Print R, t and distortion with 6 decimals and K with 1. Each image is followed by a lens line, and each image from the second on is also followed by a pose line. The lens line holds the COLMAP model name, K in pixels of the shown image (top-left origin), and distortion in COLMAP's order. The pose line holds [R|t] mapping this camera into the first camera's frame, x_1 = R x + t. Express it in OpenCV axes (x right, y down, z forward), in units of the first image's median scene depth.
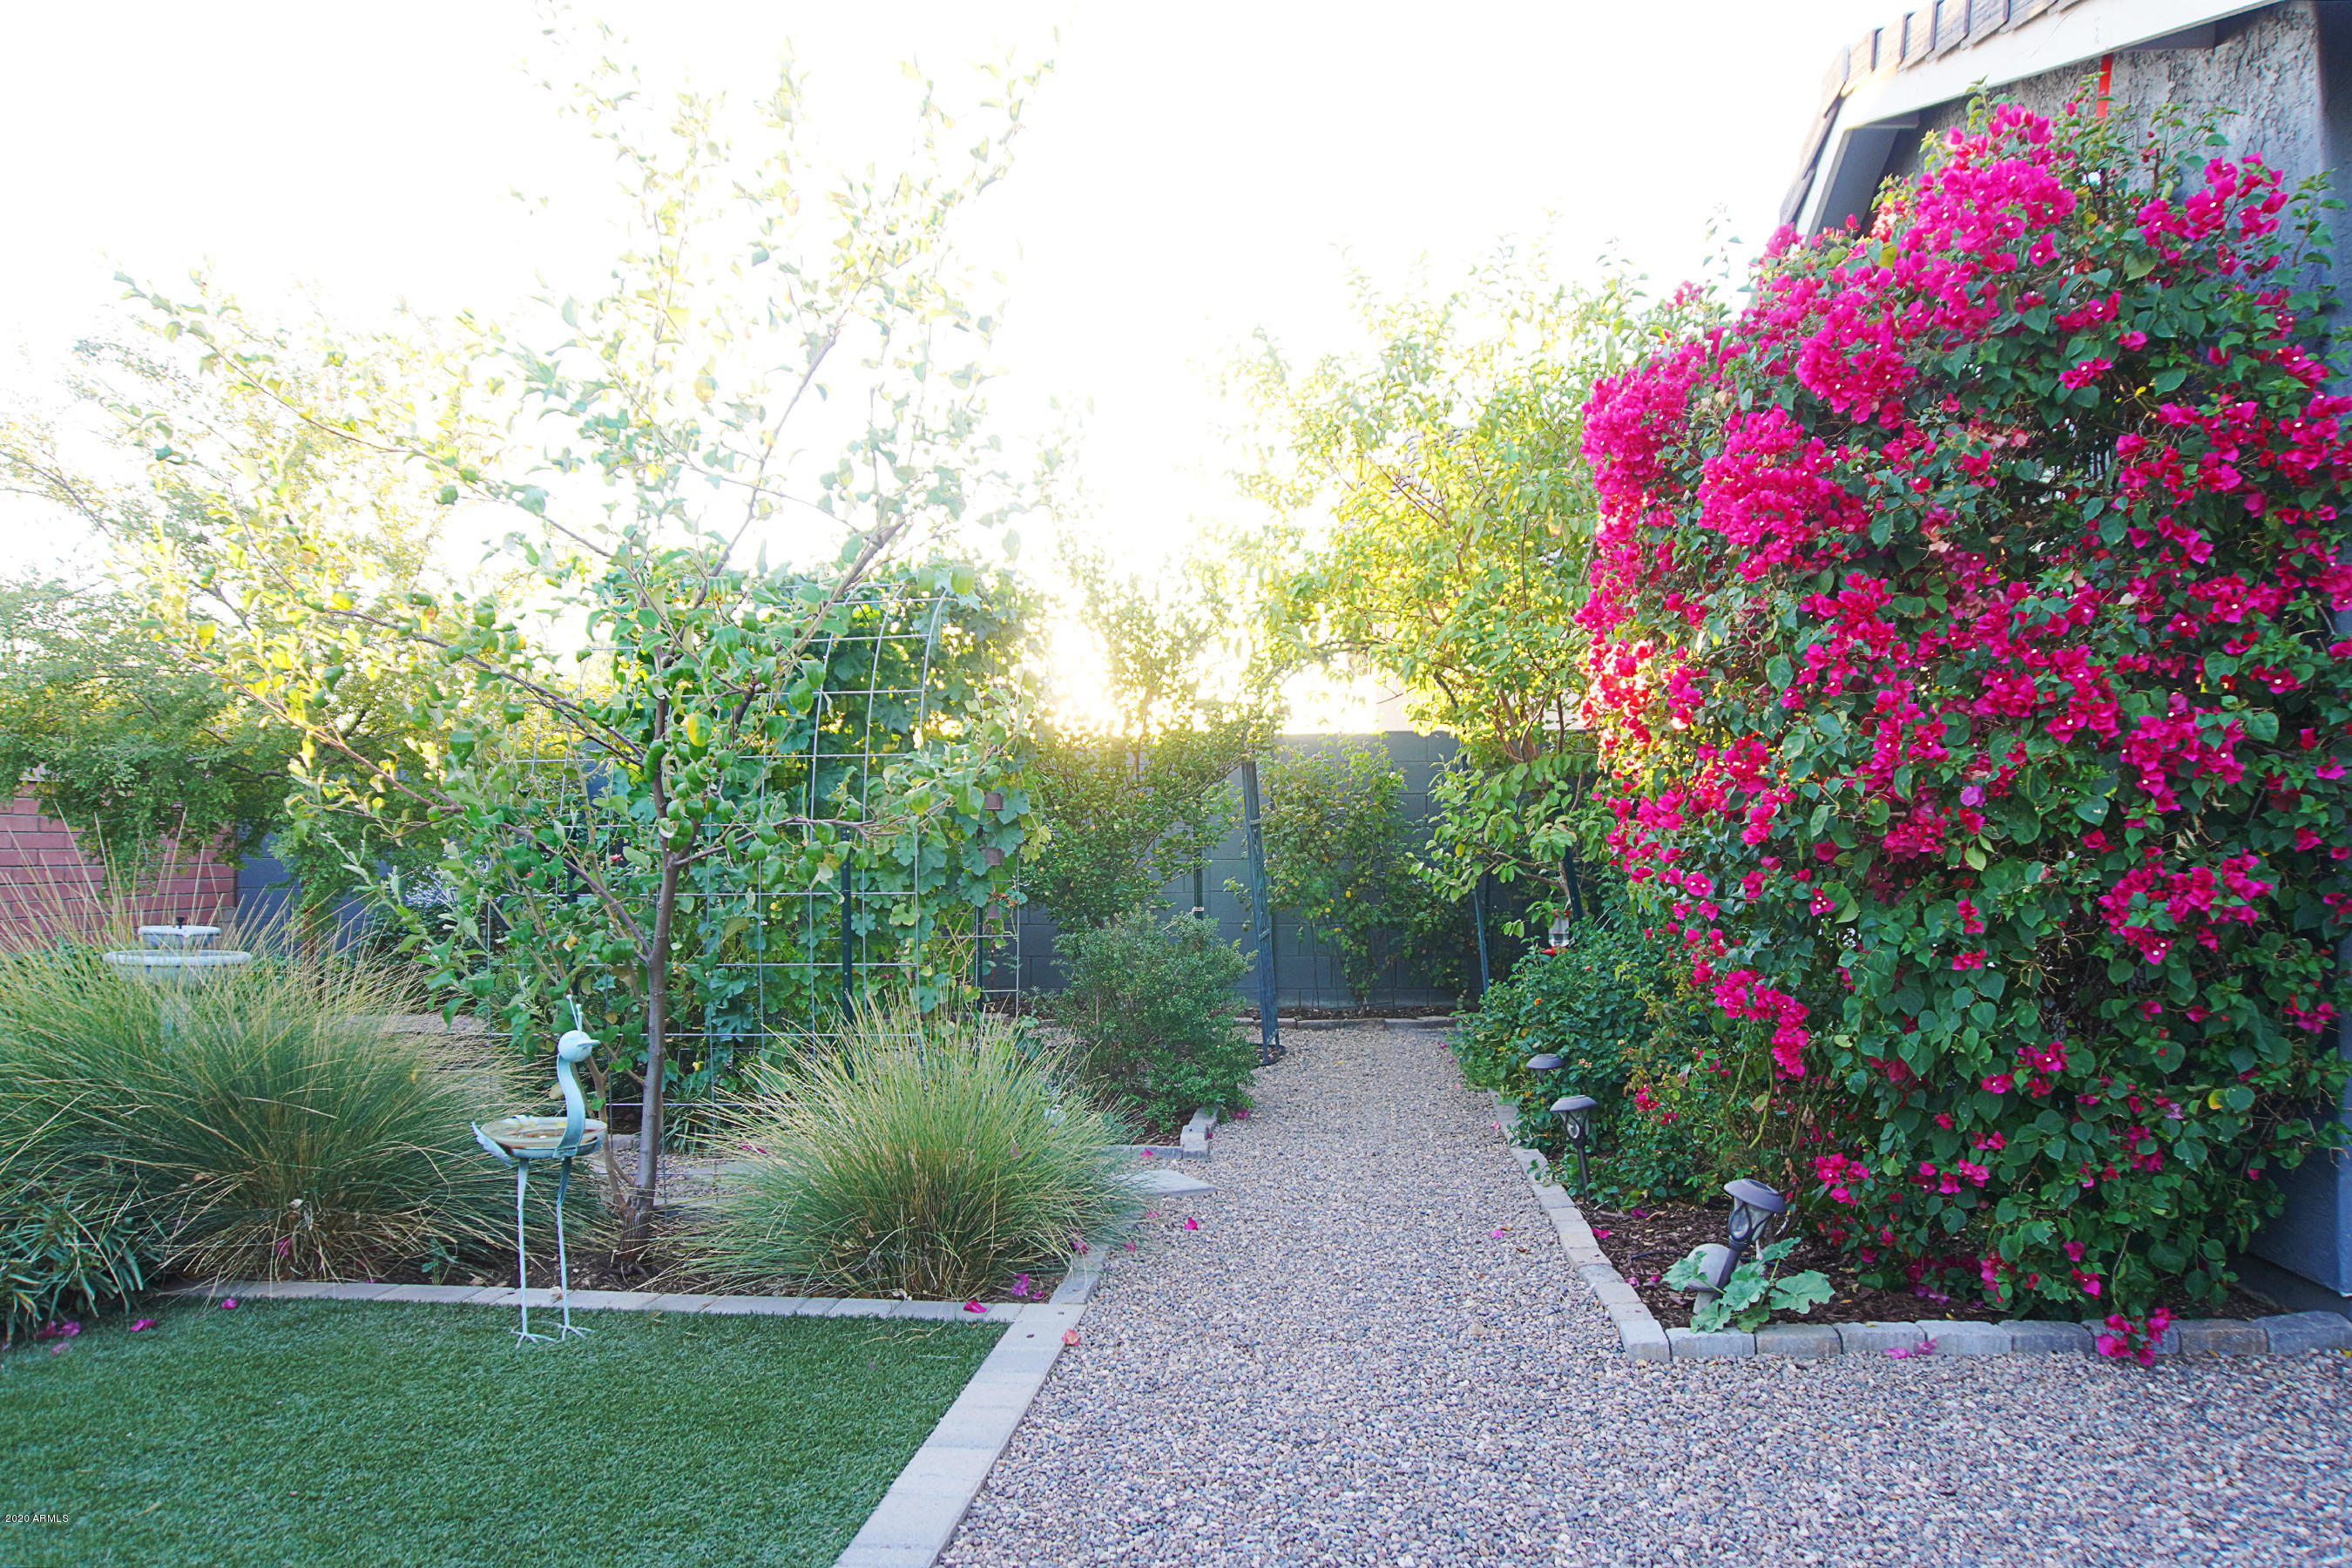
lens RADIAL K [[1766.8, 0, 1255.7], [0, 1766.8, 827.5], [0, 0, 1]] dist [0.001647, 0.002589]
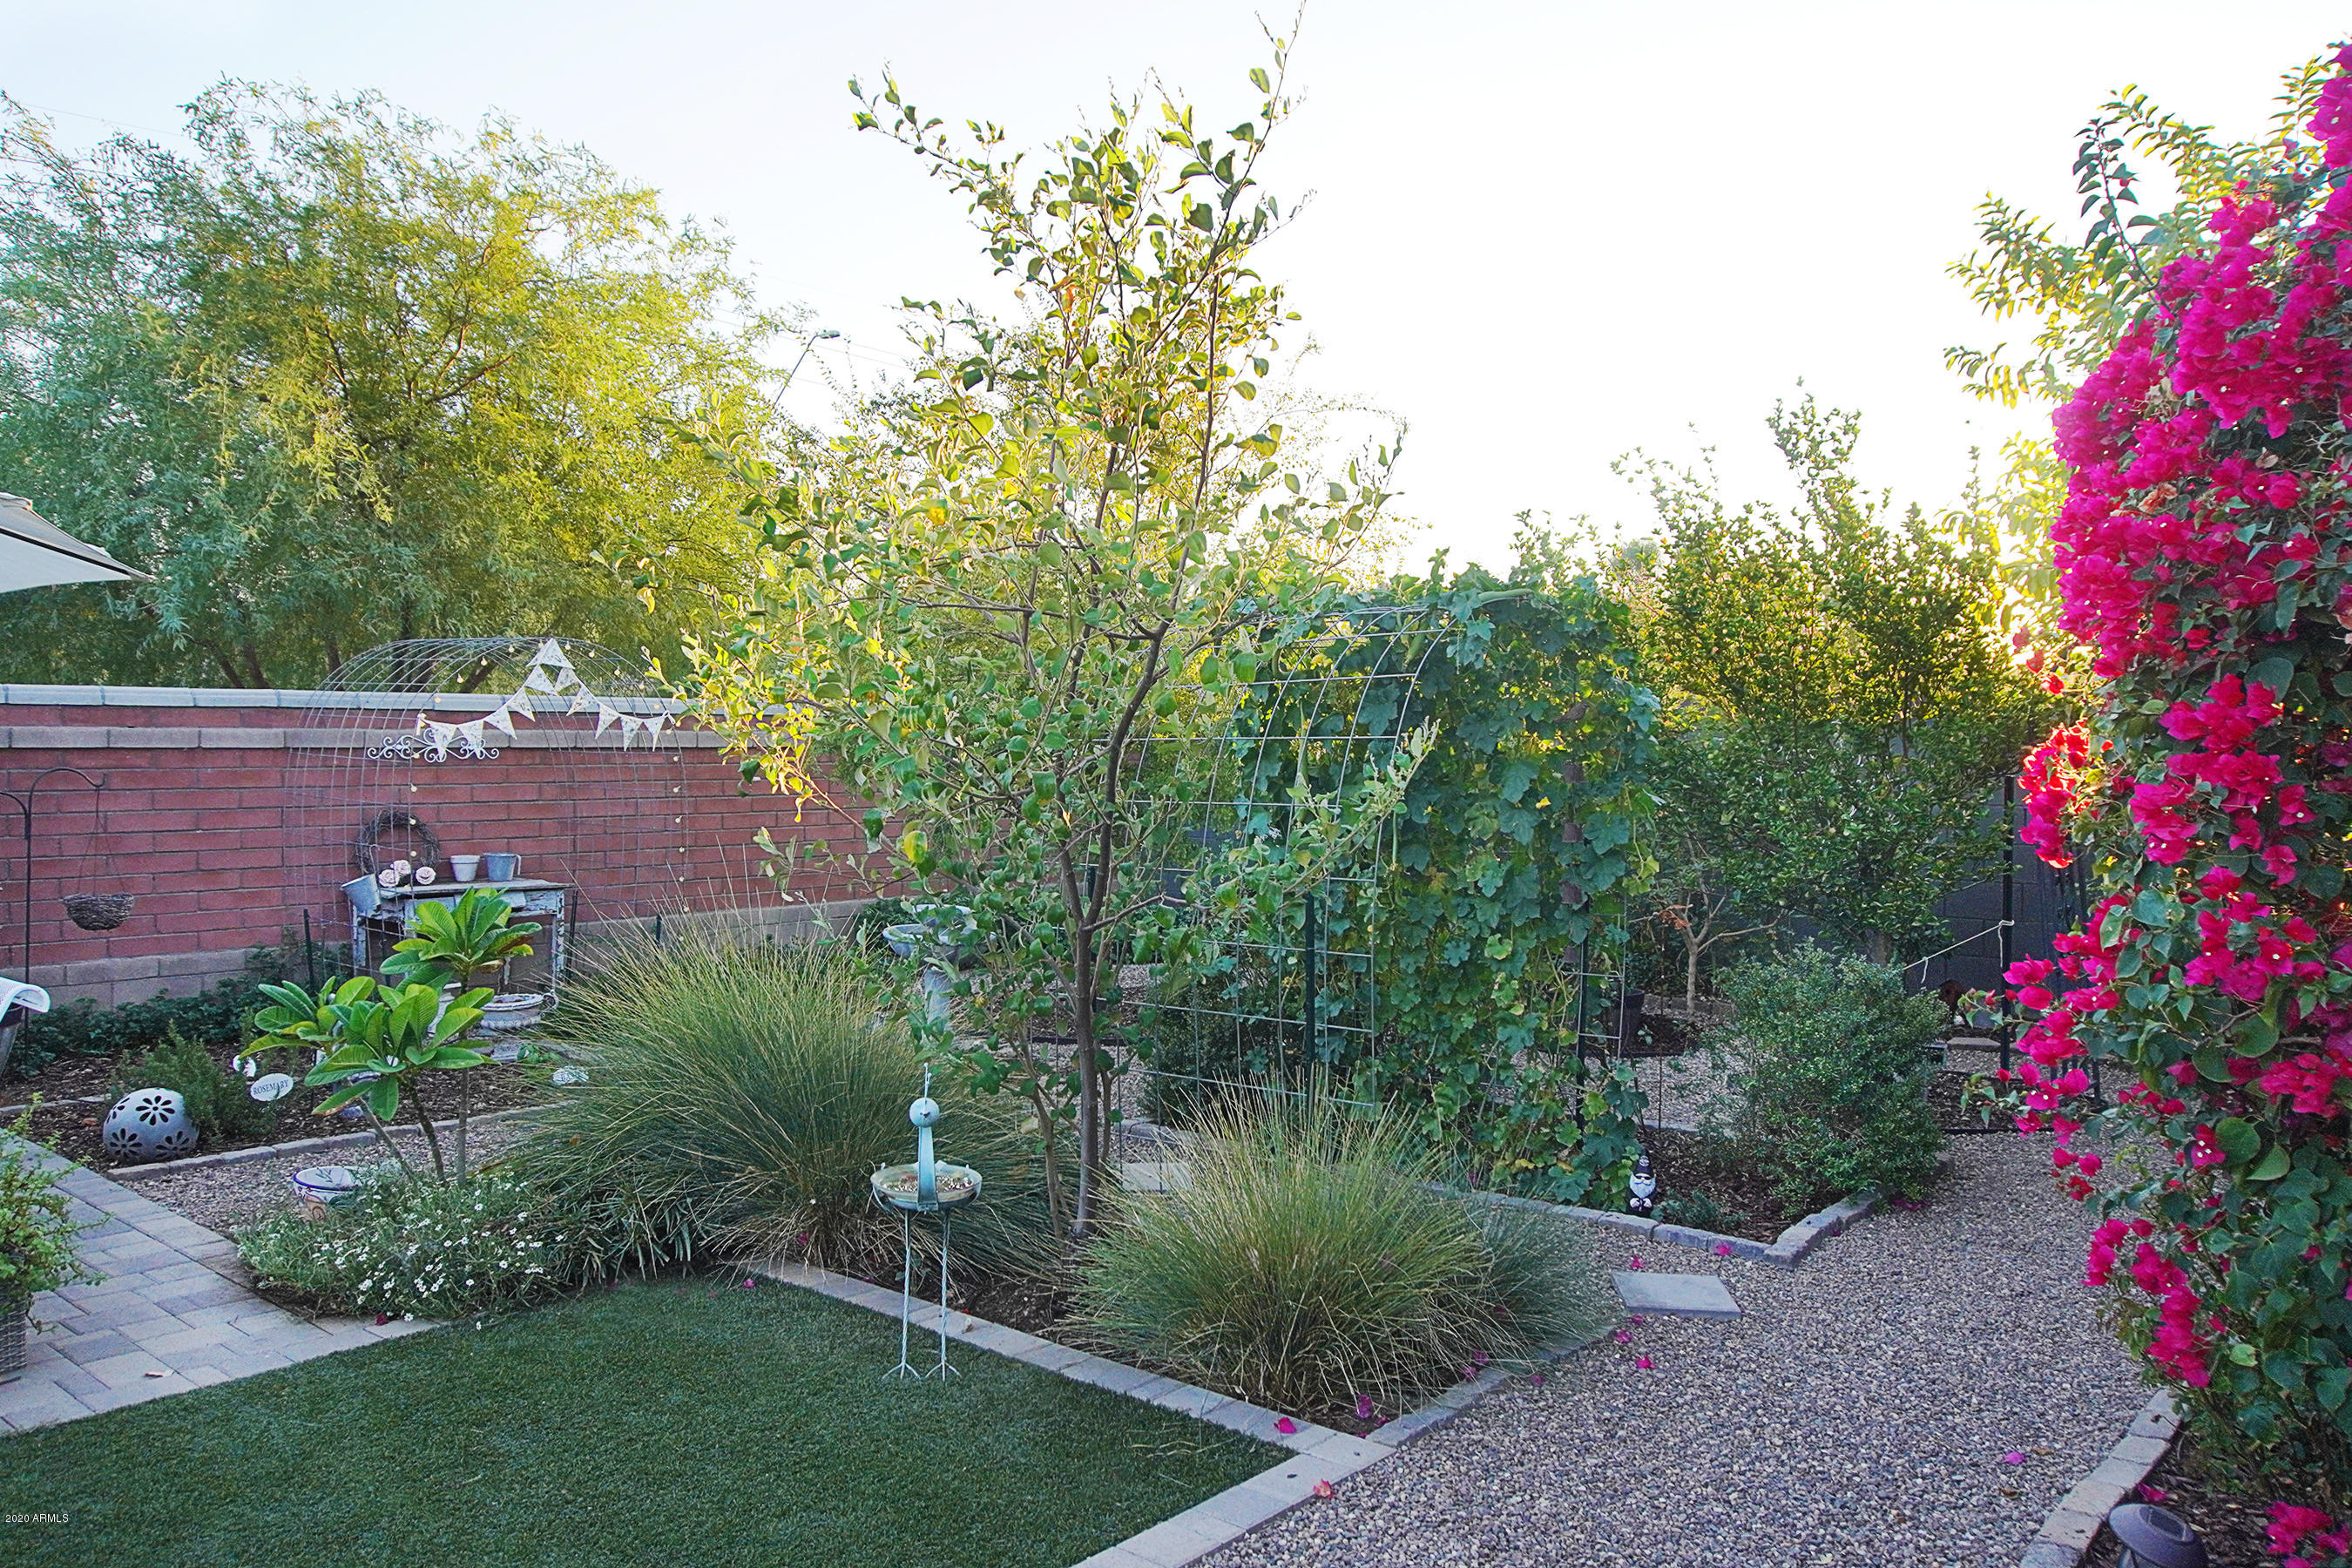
lens RADIAL K [[1860.3, 0, 1227.2], [0, 1860.3, 786.3], [0, 0, 1]] dist [-0.024061, 0.019529]
pose [[0.810305, 0.028718, -0.585304, 0.389819], [-0.005500, 0.999127, 0.041408, -0.113680], [0.585983, -0.030333, 0.809756, 0.189066]]
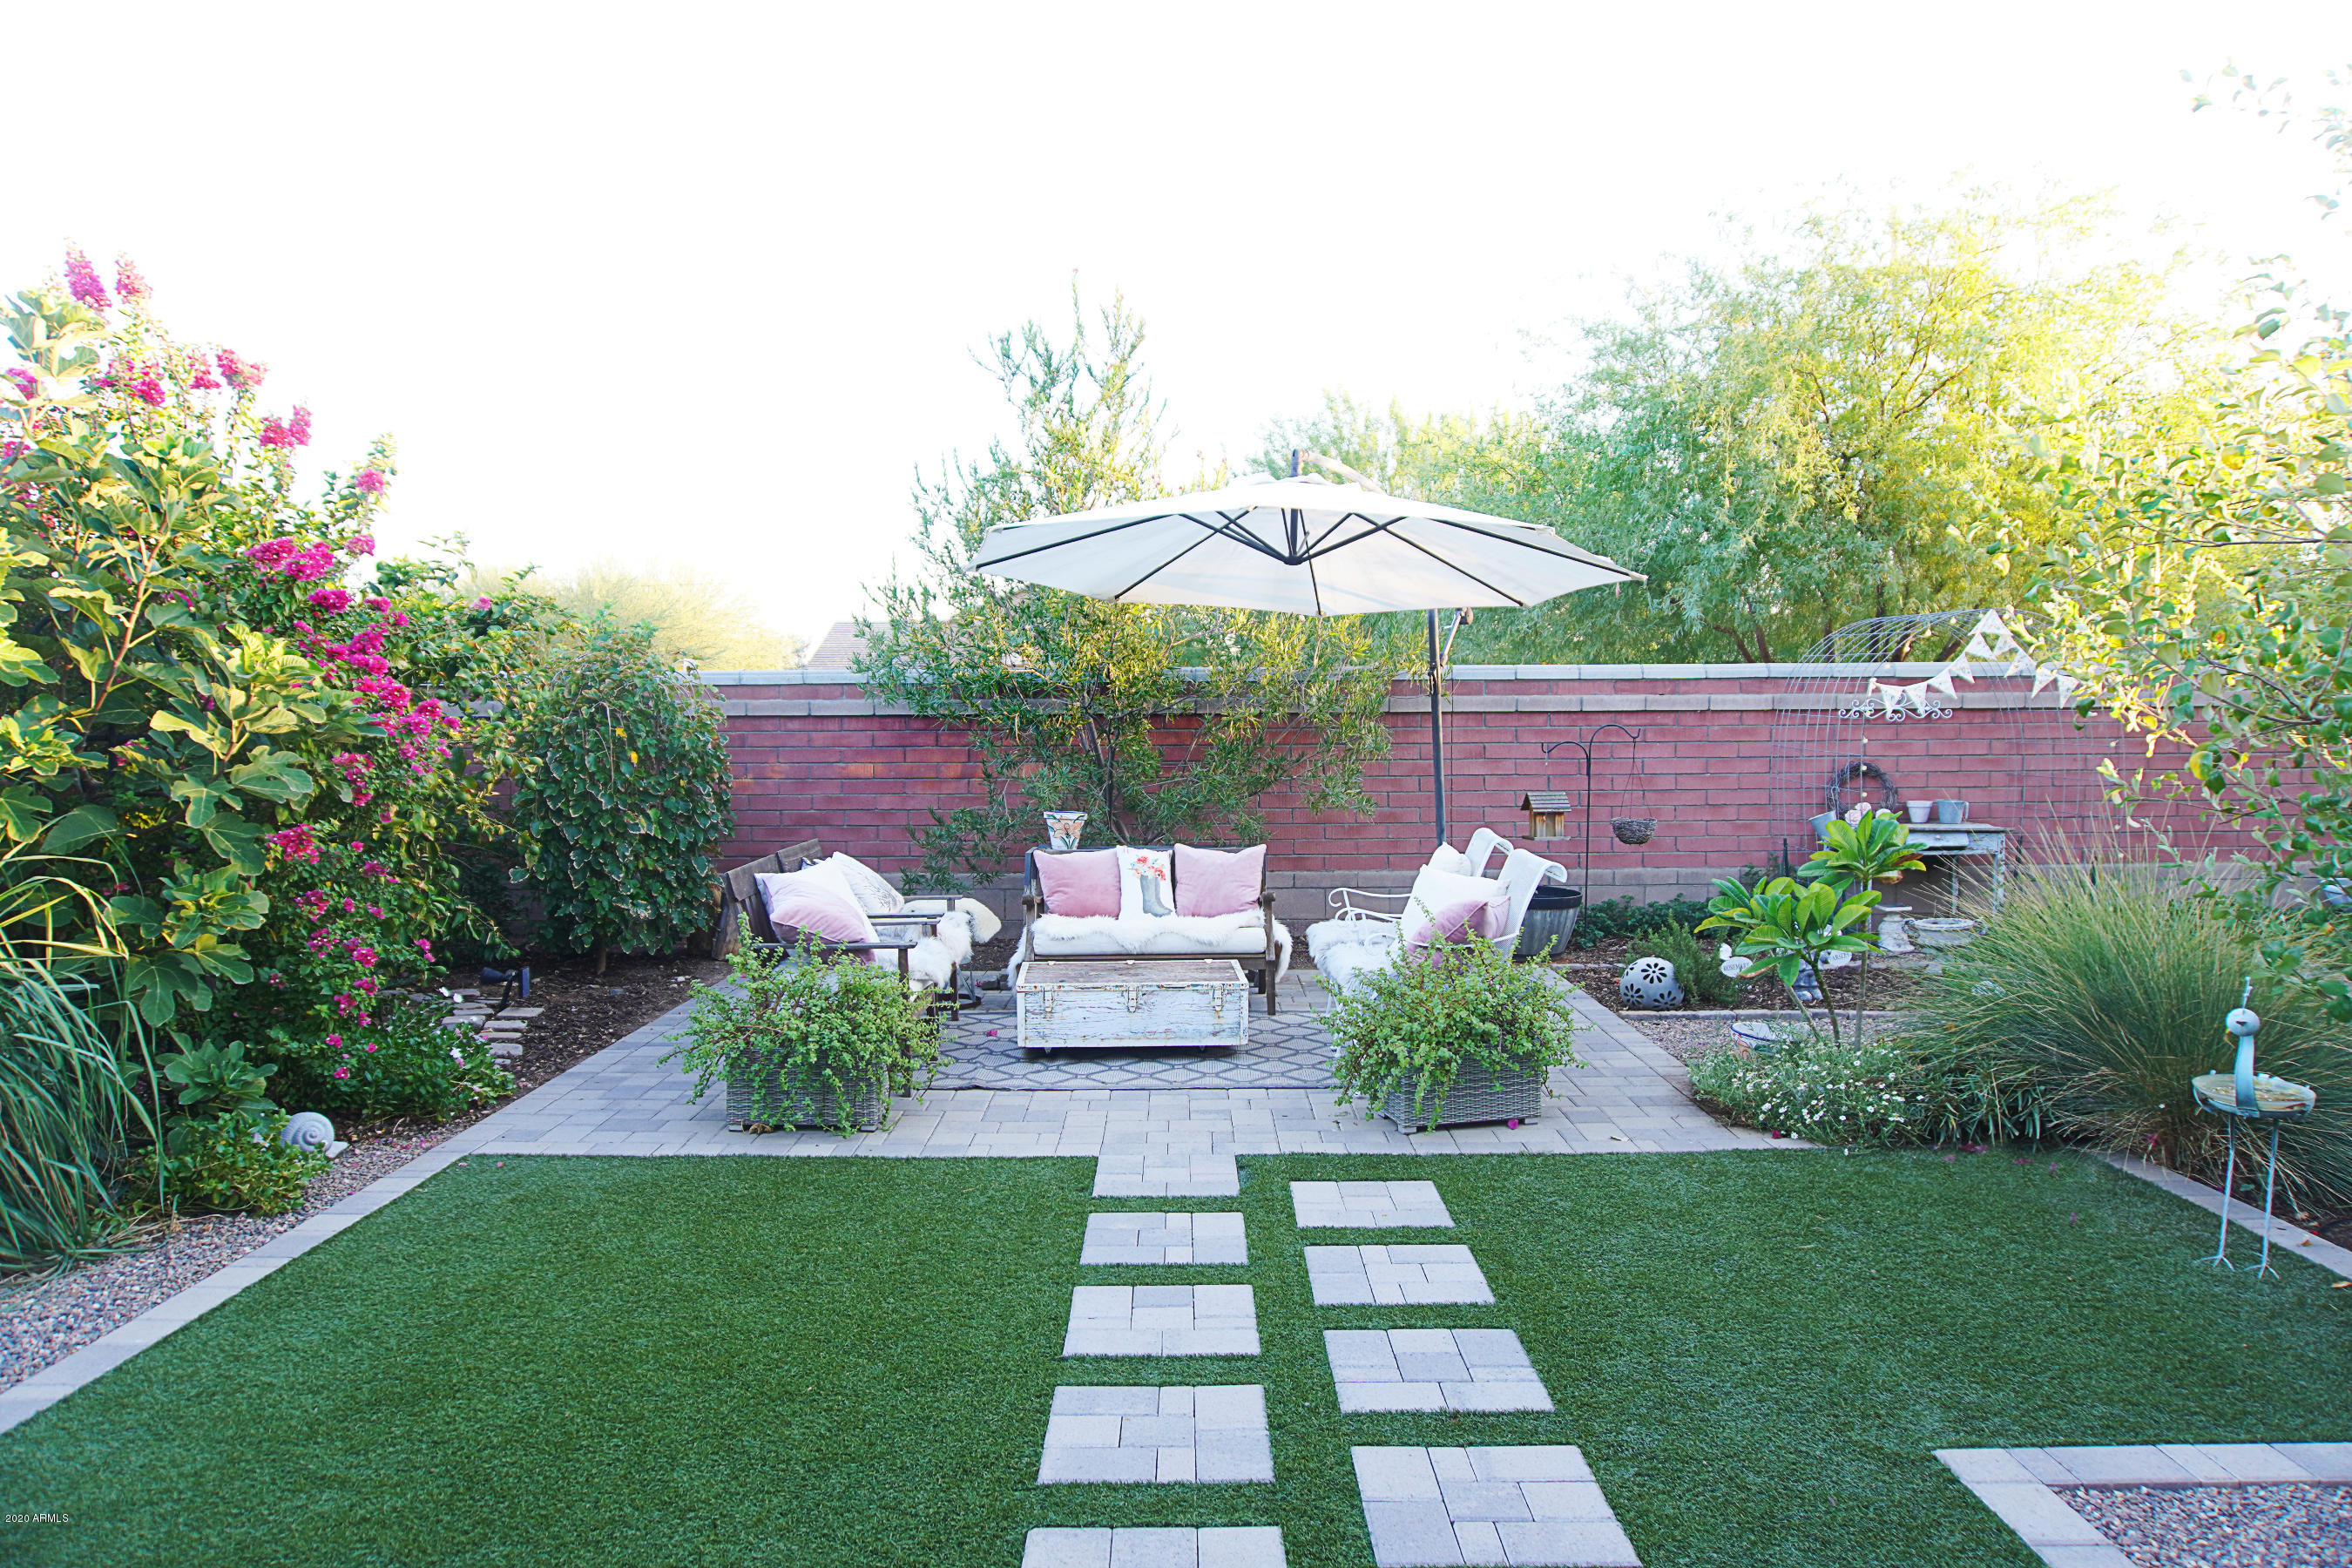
lens RADIAL K [[1676.6, 0, 1176.0], [0, 1676.6, 784.0], [0, 0, 1]] dist [0.001441, 0.008363]
pose [[0.088269, 0.045505, -0.995057, 0.588213], [0.016238, 0.998757, 0.047115, -0.086735], [0.995964, -0.020317, 0.087420, 0.207349]]
